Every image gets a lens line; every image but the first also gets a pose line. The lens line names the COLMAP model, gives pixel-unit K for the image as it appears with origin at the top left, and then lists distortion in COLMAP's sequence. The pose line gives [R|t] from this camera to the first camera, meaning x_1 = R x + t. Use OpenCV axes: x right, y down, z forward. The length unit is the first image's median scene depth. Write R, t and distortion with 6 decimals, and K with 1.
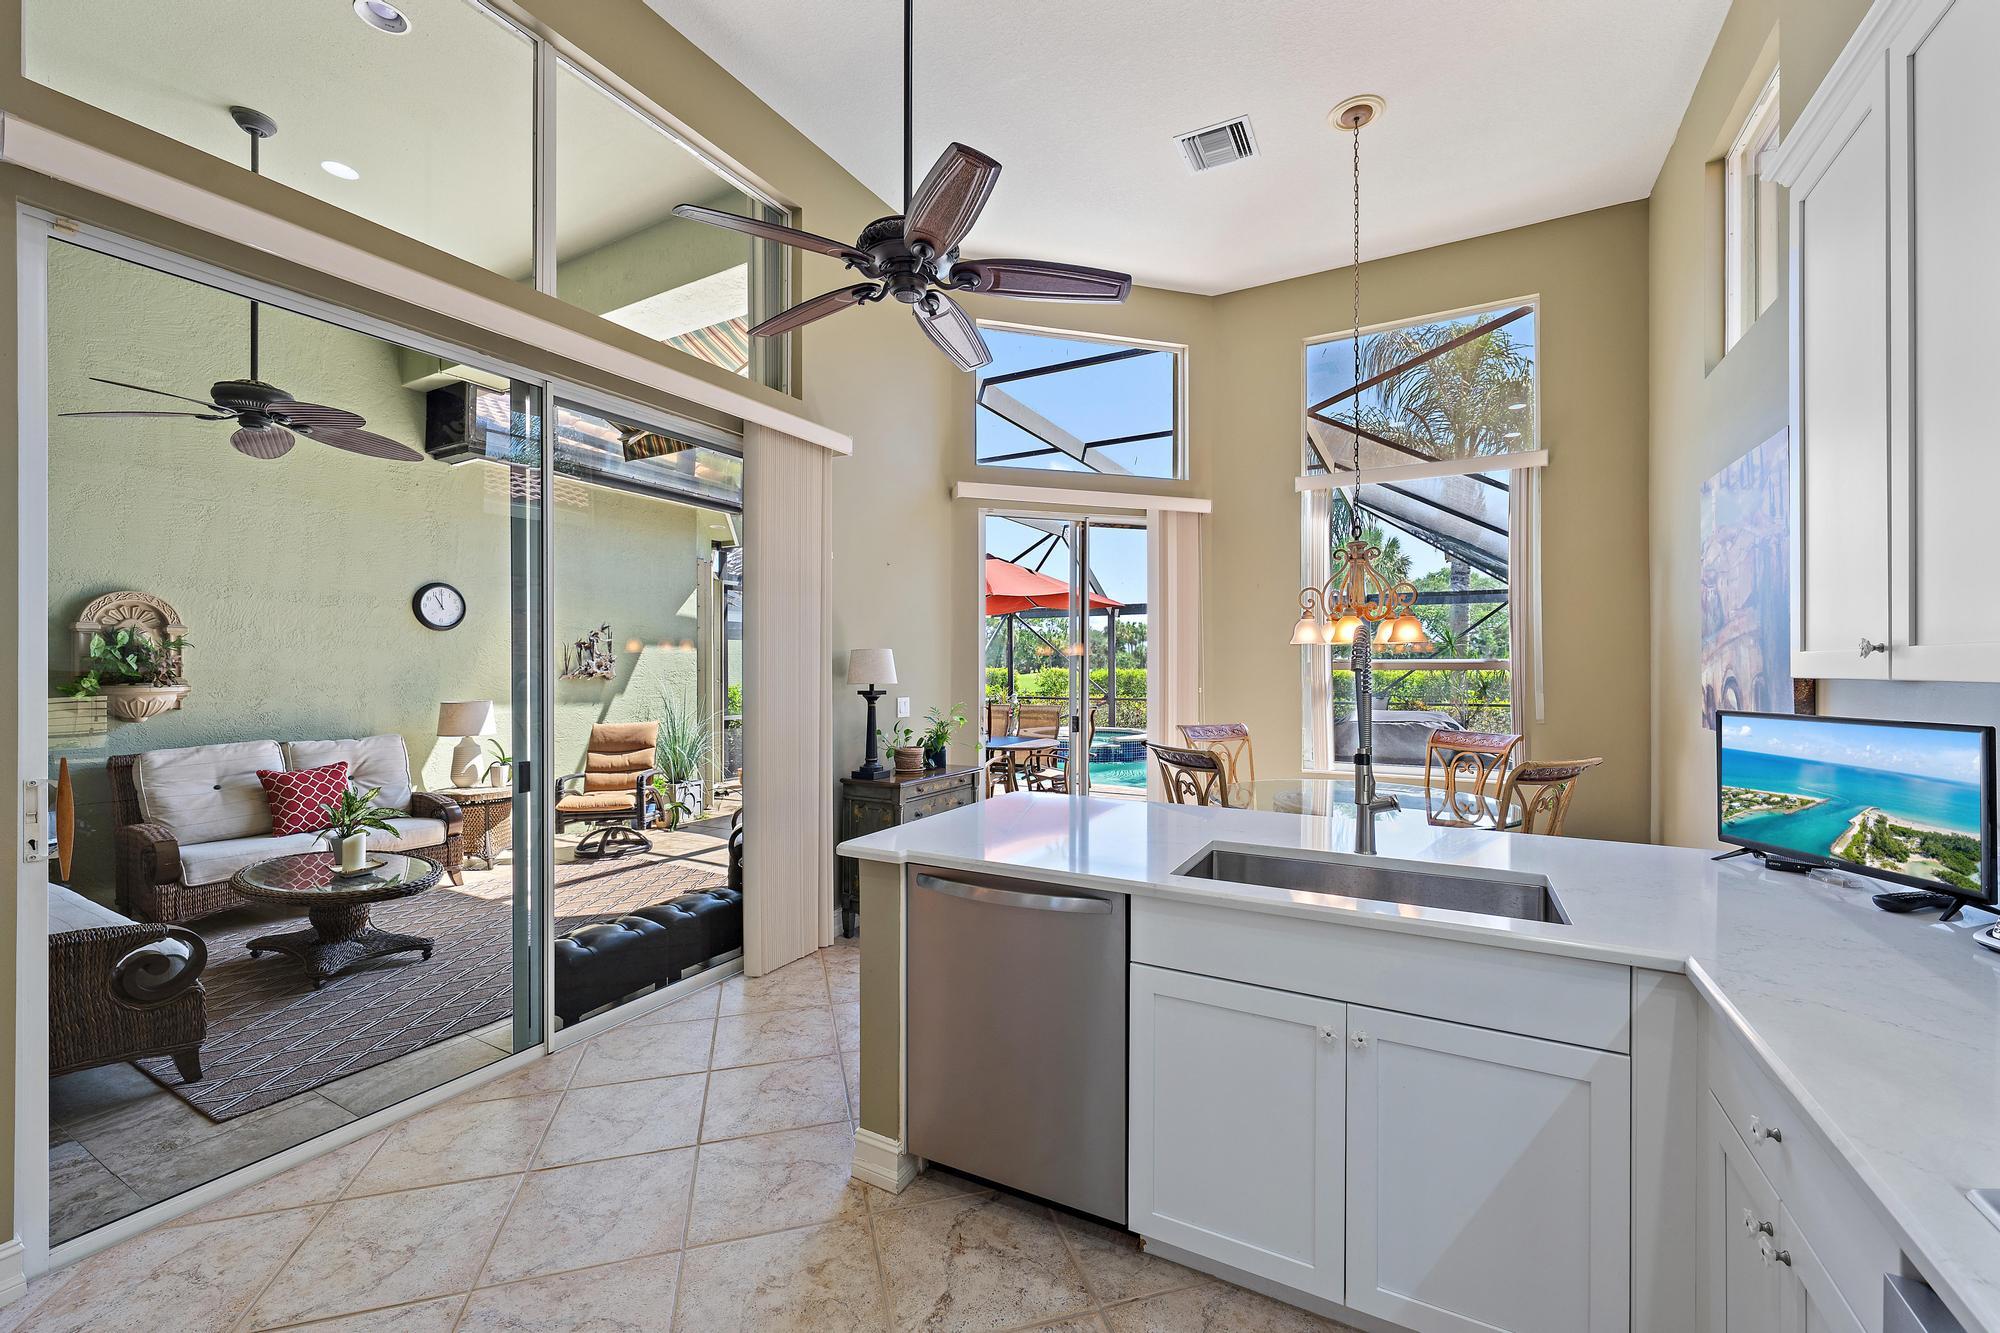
lens RADIAL K [[804.8, 0, 1003.3], [0, 804.8, 662.2], [0, 0, 1]] dist [-0.000591, 0.000193]
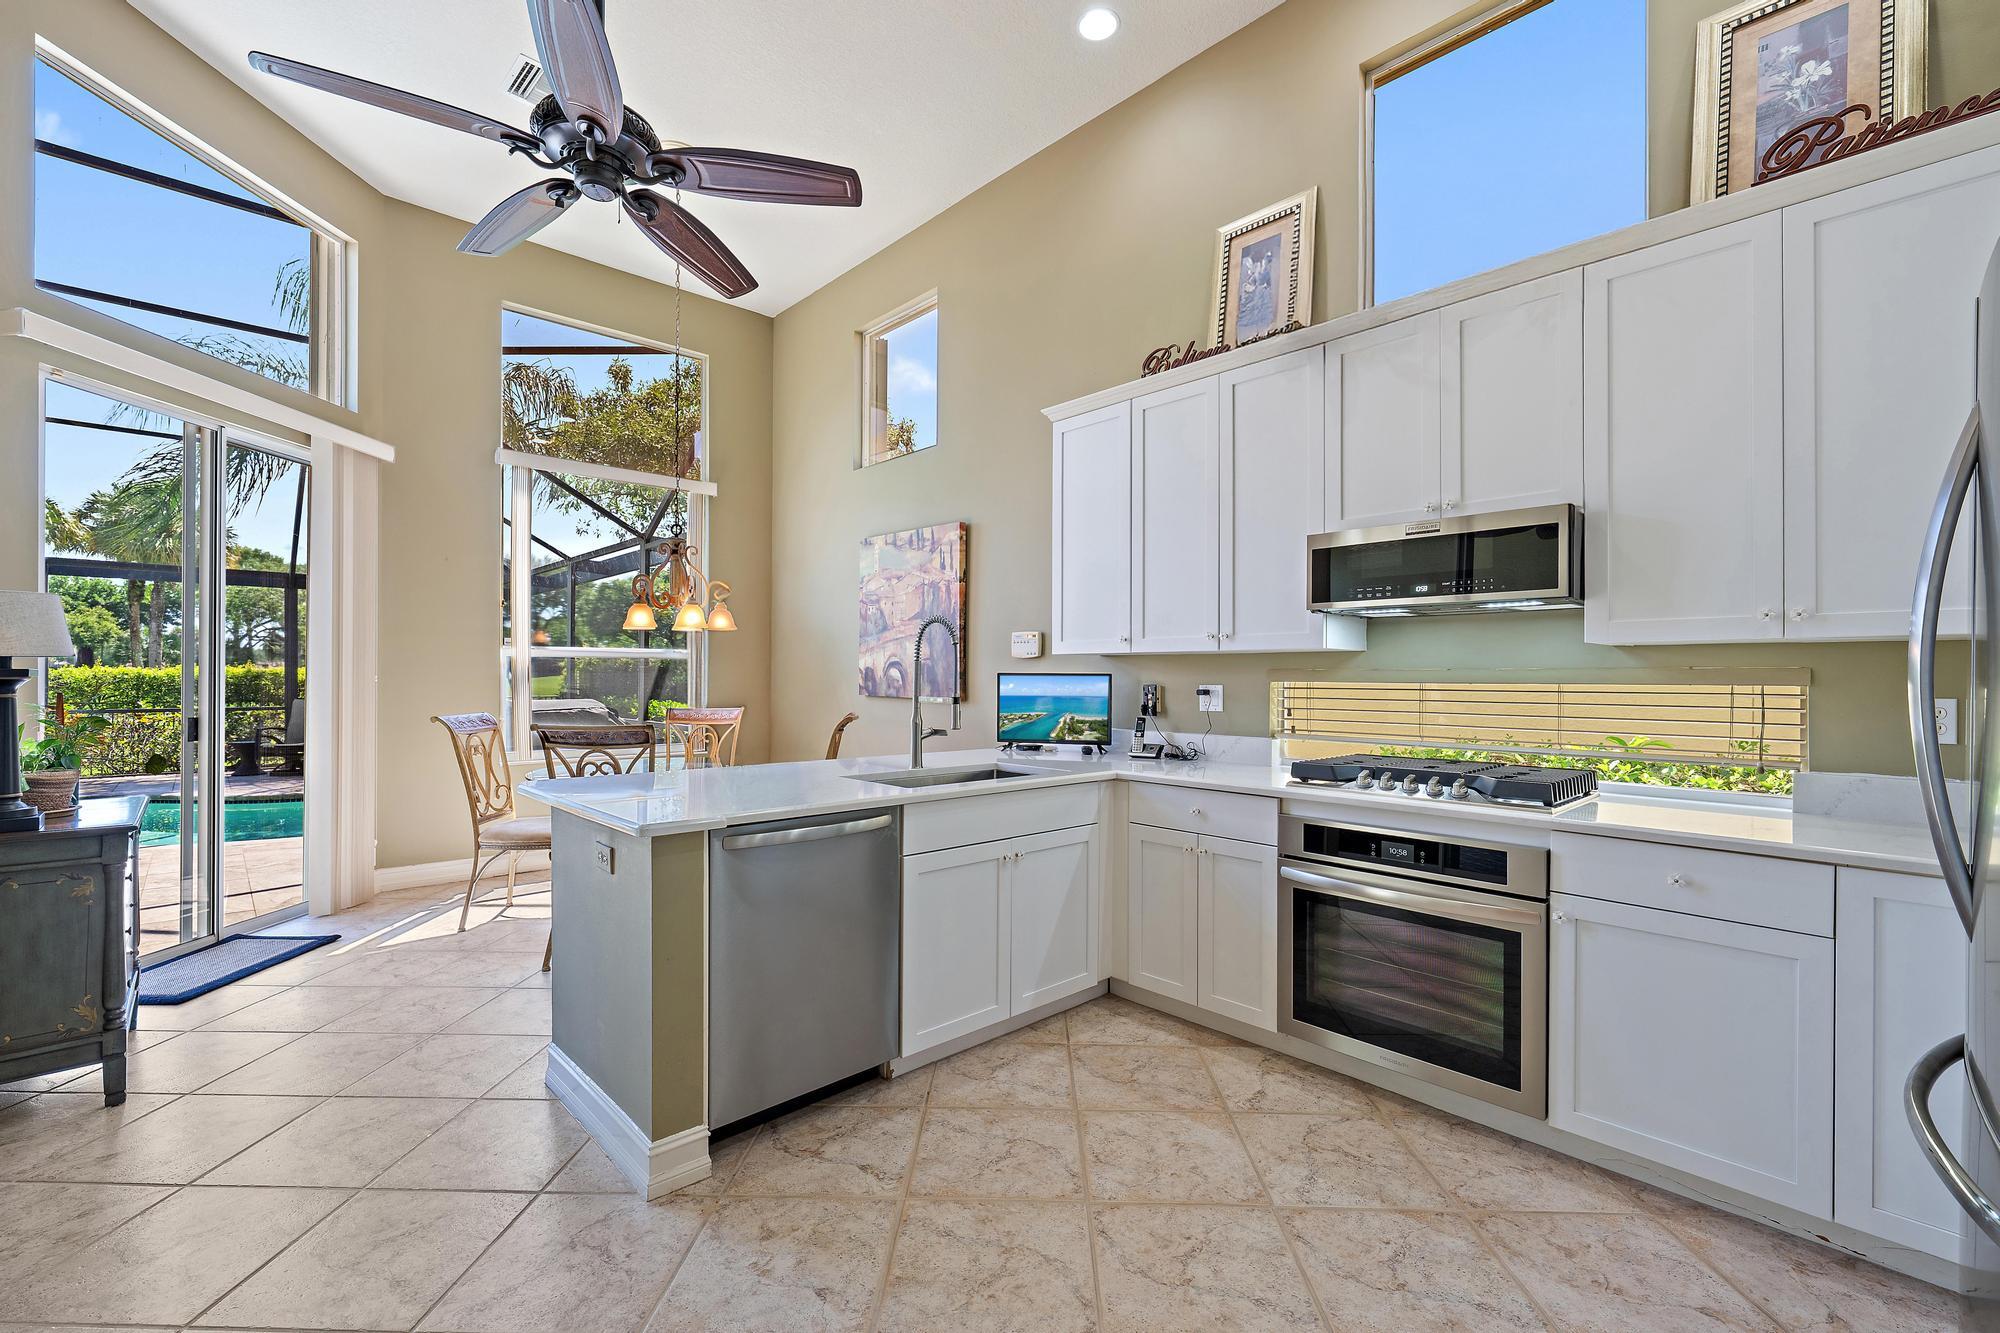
lens RADIAL K [[848.5, 0, 1004.8], [0, 848.5, 678.4], [0, 0, 1]] dist [-0.001700, -0.000246]
pose [[0.305976, -0.000089, 0.952039, -0.434839], [-0.012409, 0.999915, 0.004082, 0.027673], [-0.951958, -0.013063, 0.305949, 0.162368]]
